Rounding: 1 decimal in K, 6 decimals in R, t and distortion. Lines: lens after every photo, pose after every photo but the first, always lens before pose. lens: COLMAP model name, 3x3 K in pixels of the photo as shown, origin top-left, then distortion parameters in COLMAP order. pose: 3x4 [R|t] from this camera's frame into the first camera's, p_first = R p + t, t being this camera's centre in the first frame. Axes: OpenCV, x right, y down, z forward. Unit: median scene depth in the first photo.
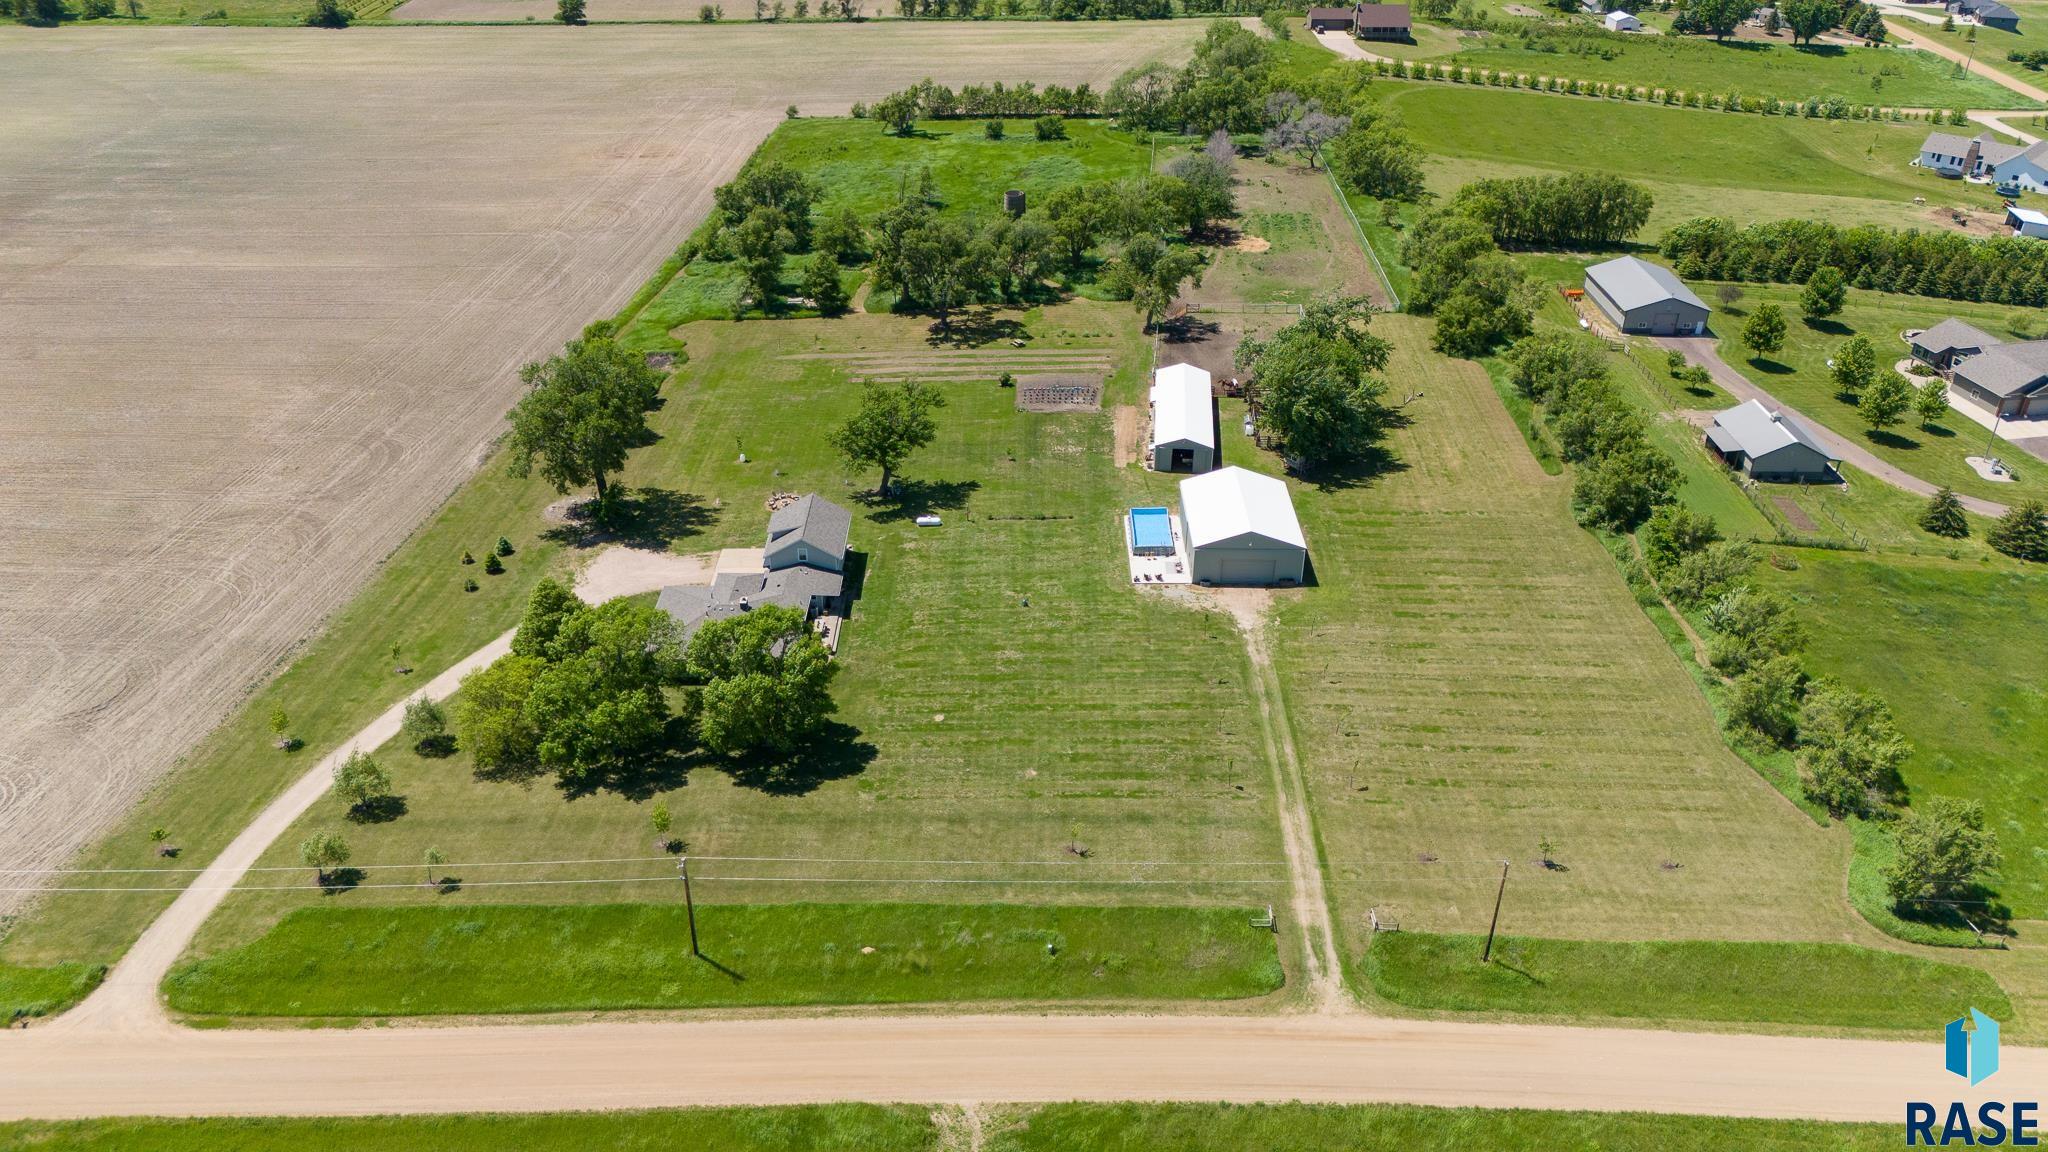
lens RADIAL K [[1438.5, 0, 1011.6], [0, 1438.5, 578.0], [0, 0, 1]] dist [0.099636, -0.108914]
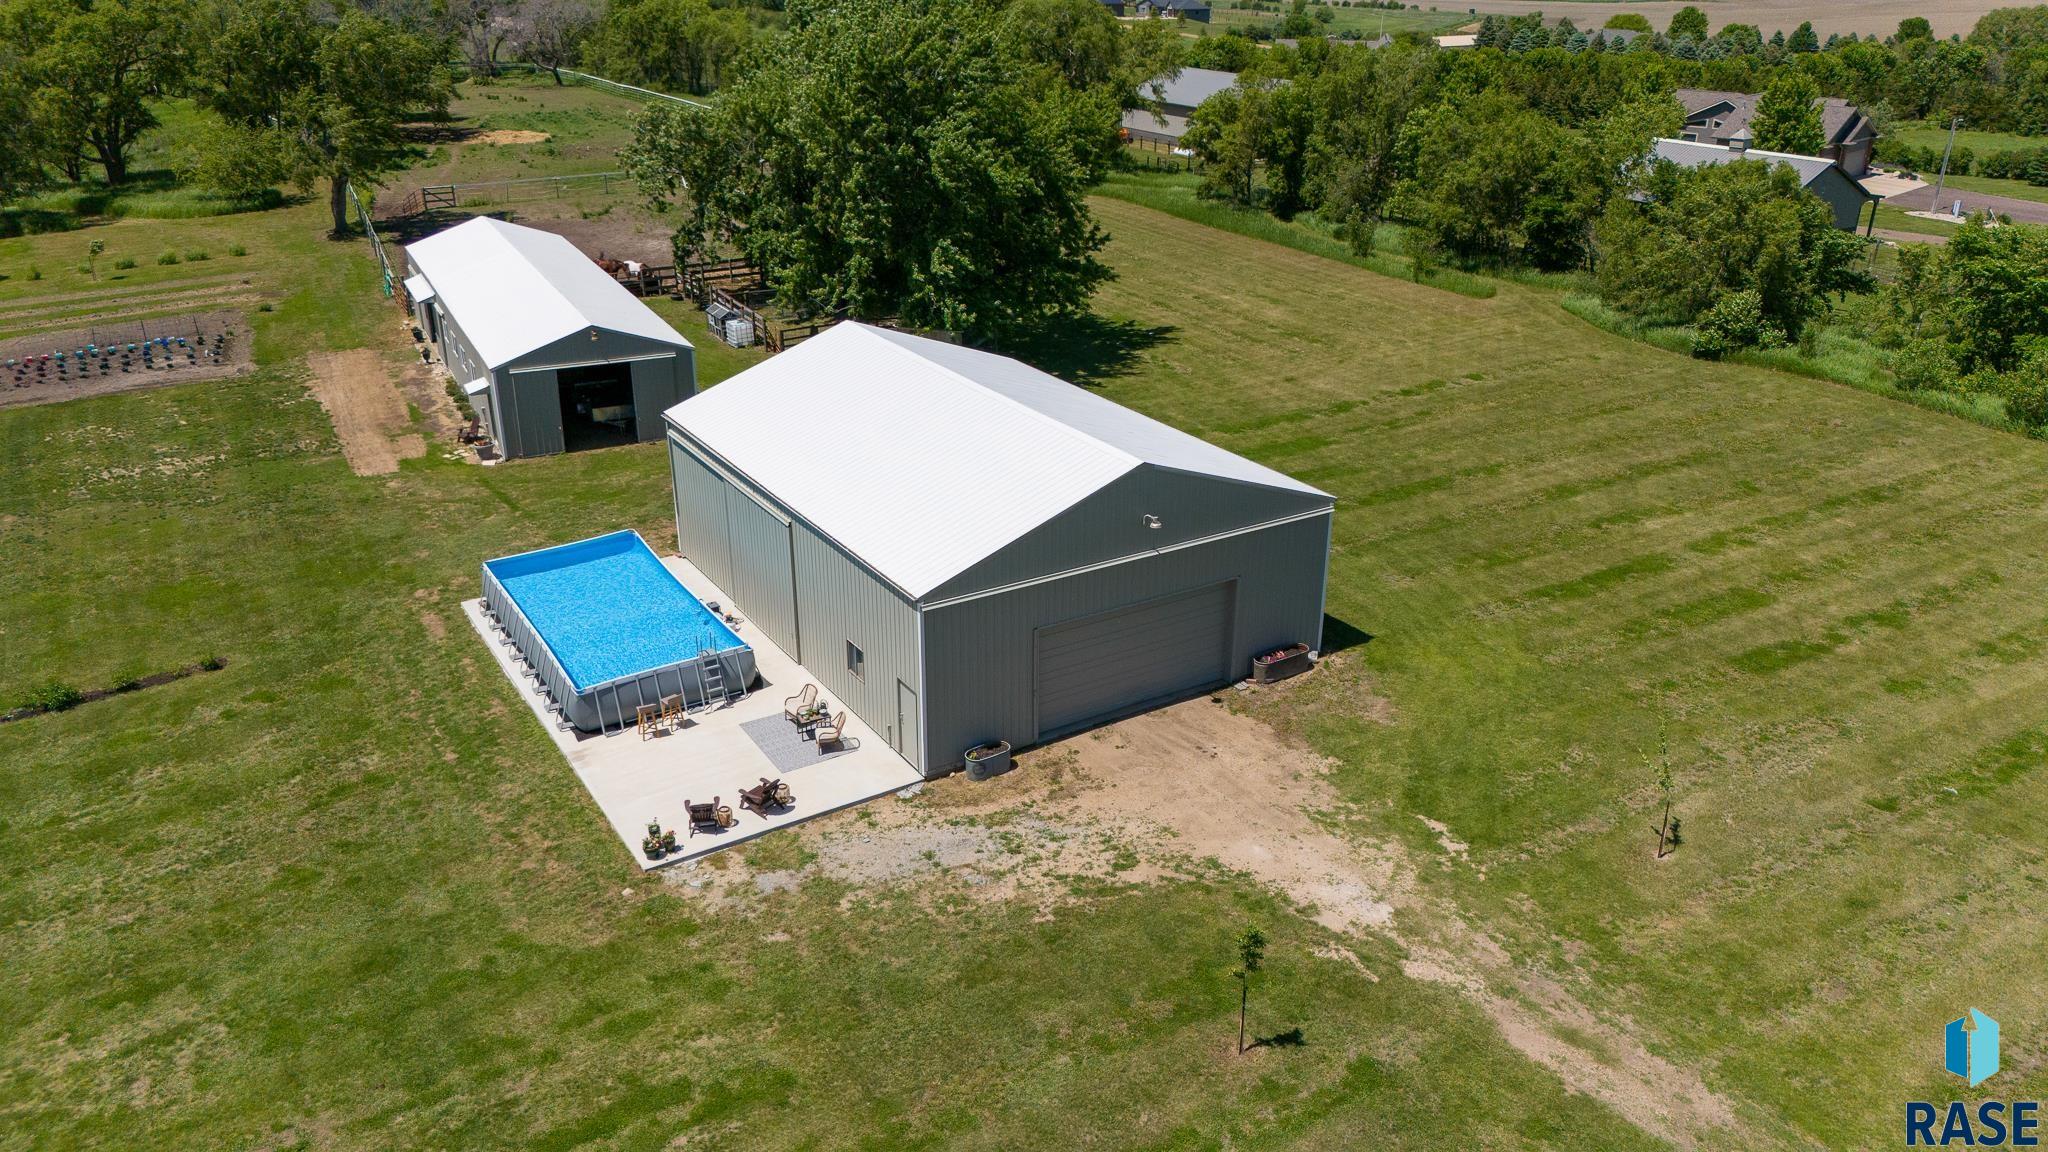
lens RADIAL K [[1438.5, 0, 1011.6], [0, 1438.5, 578.0], [0, 0, 1]] dist [0.099636, -0.108914]
pose [[0.840010, -0.211645, 0.499589, 0.036325], [0.273270, 0.960500, -0.052572, -0.009812], [-0.468729, 0.180684, 0.864666, 0.780398]]
